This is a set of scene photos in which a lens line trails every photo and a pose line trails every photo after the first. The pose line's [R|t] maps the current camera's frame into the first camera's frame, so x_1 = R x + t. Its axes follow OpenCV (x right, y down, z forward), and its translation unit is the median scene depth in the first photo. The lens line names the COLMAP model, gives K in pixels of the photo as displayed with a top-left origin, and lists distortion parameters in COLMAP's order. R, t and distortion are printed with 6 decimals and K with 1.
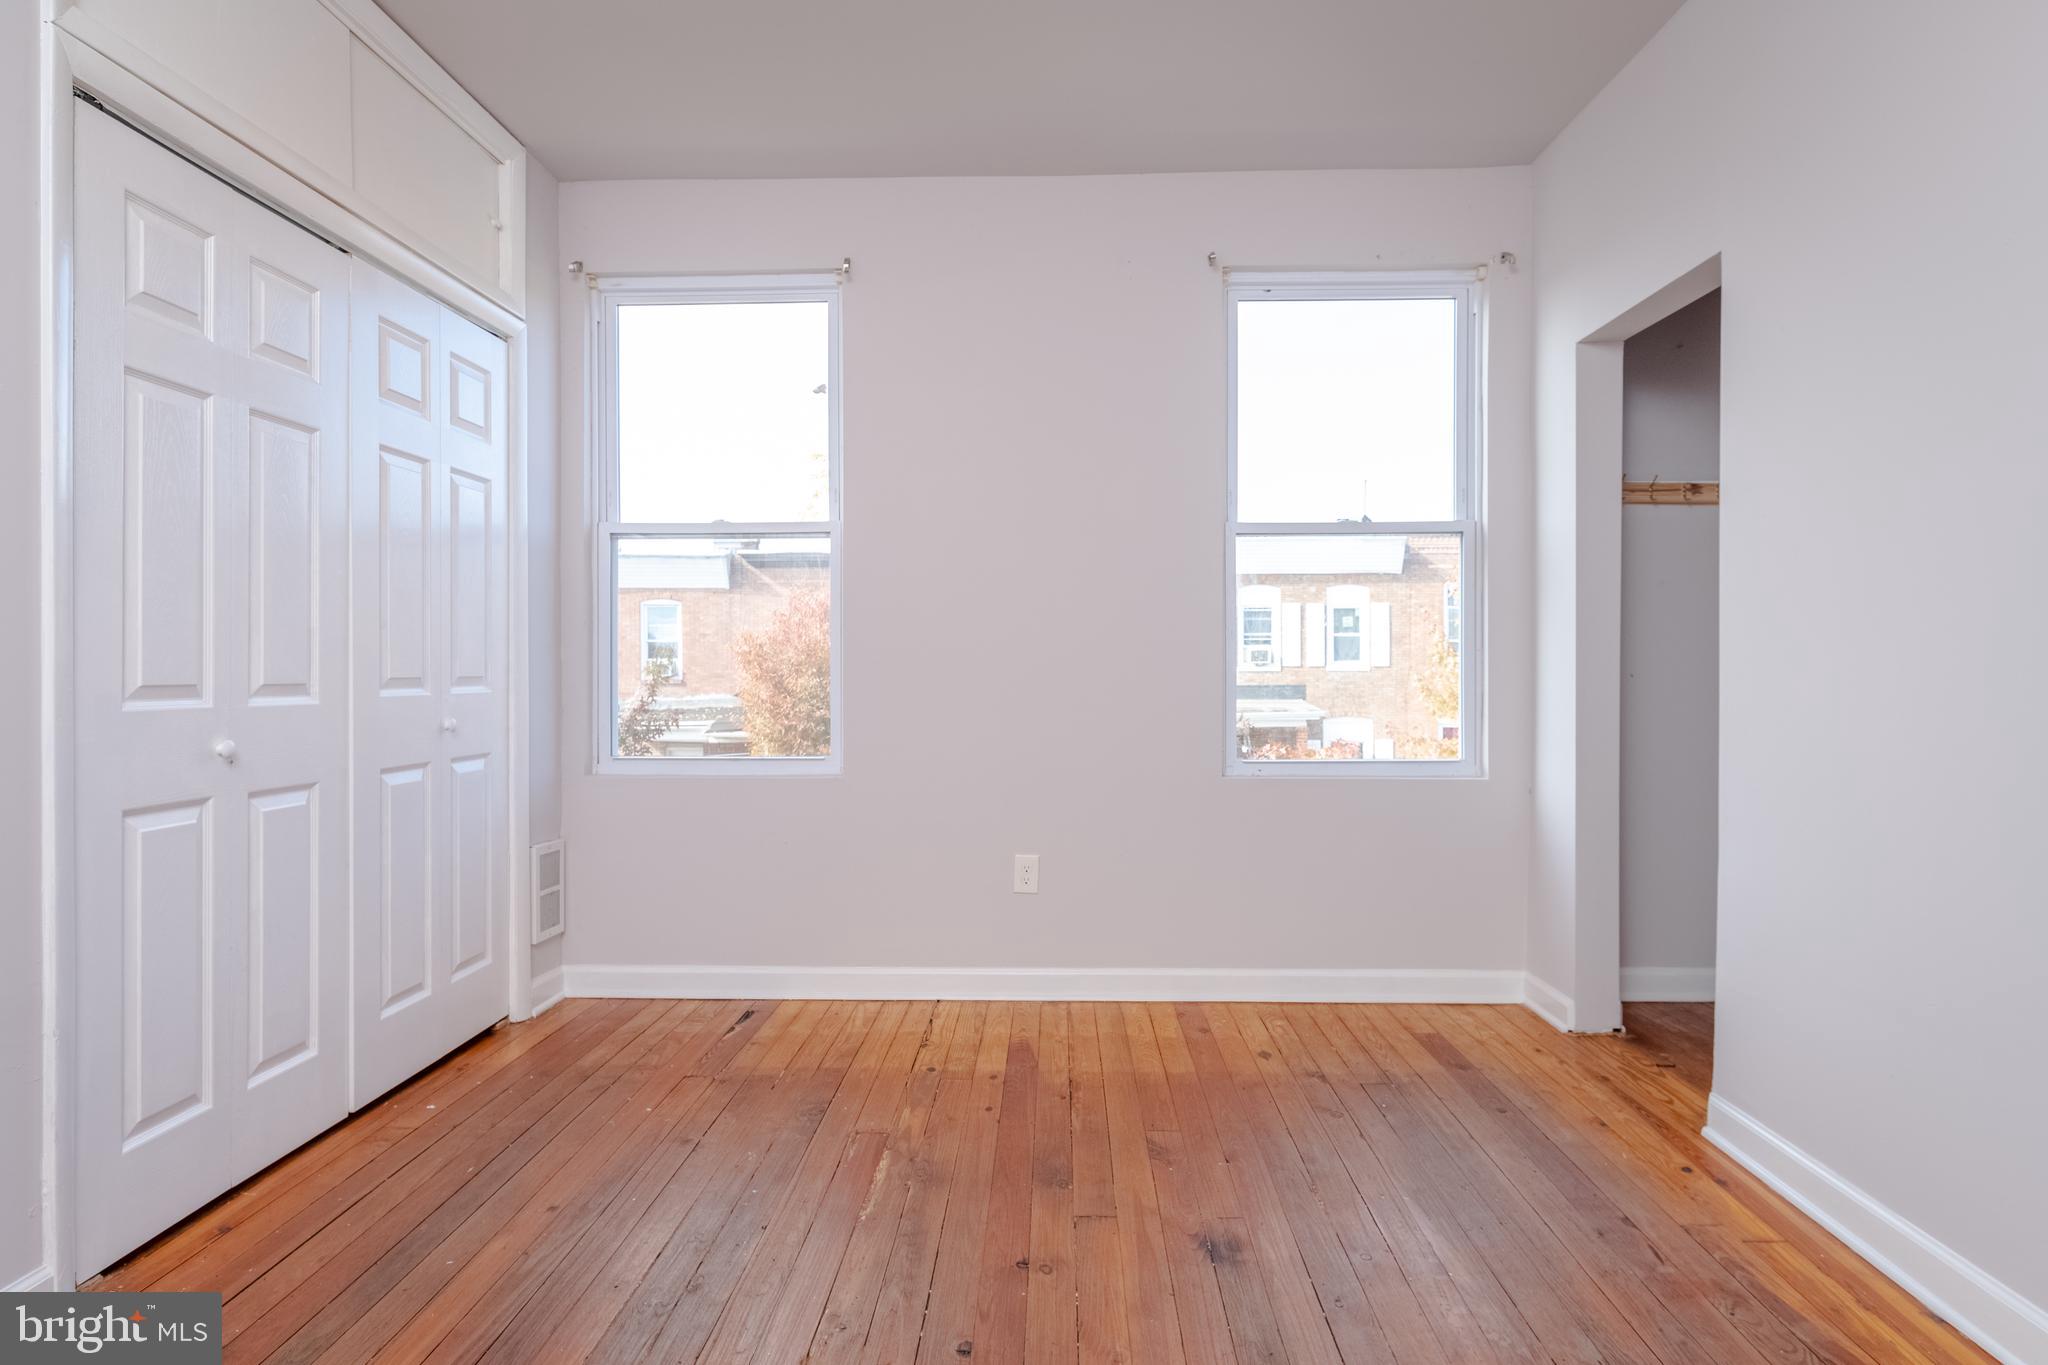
lens RADIAL K [[1161.2, 0, 1062.6], [0, 1161.2, 681.2], [0, 0, 1]] dist [0.014635, -0.015250]
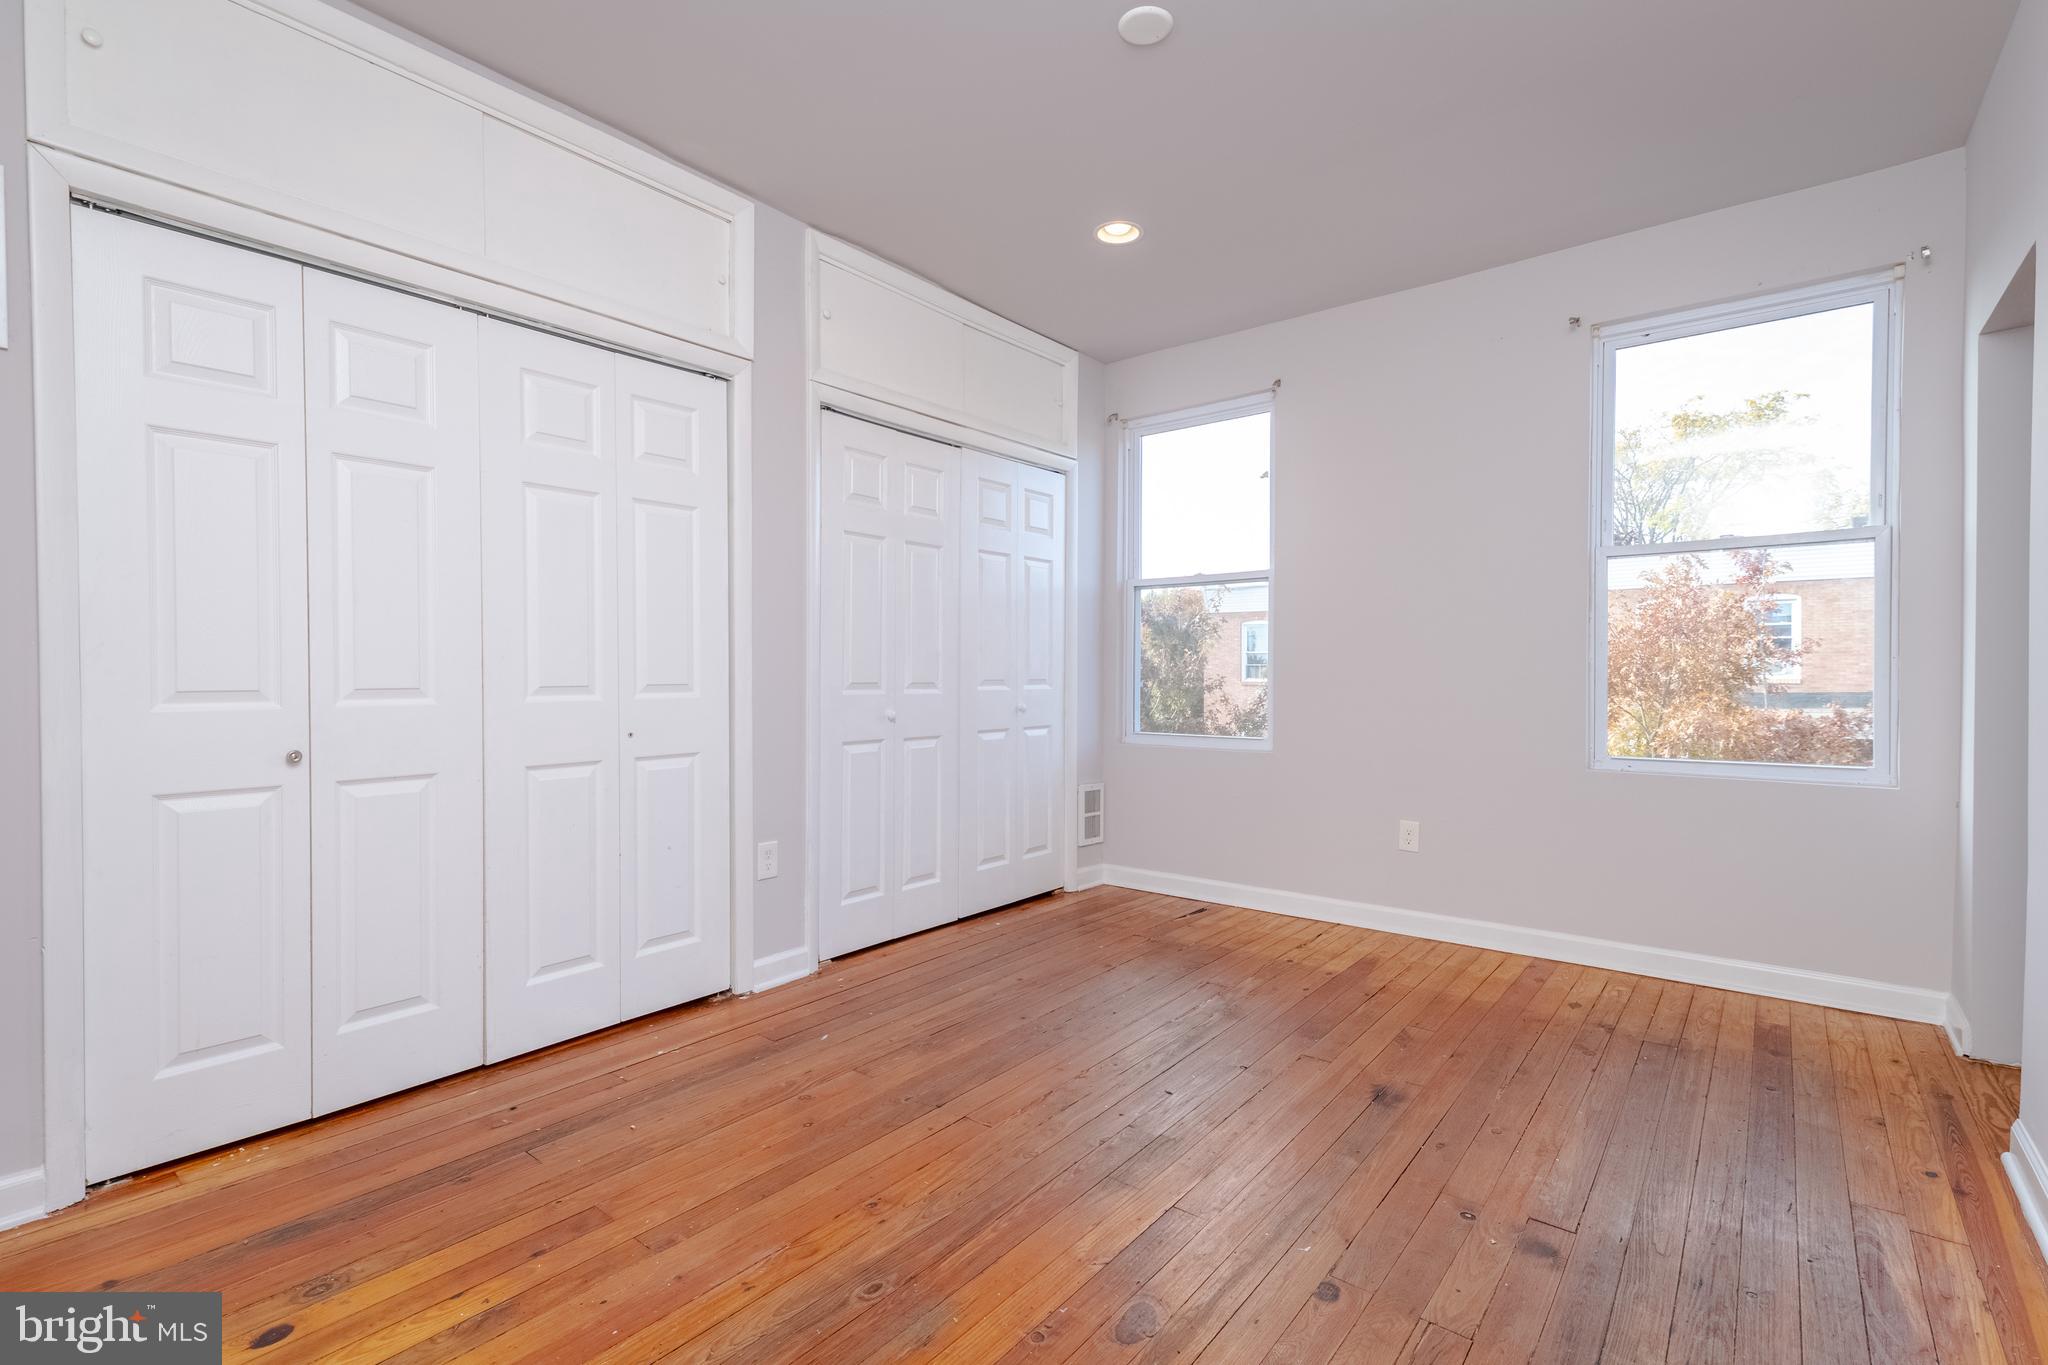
lens RADIAL K [[980.8, 0, 1033.8], [0, 980.8, 683.2], [0, 0, 1]] dist [0.017745, -0.001095]
pose [[0.792697, 0.007494, -0.609570, 0.337253], [-0.007902, 0.999967, 0.002017, -0.001068], [0.609565, 0.003218, 0.792730, -0.120420]]
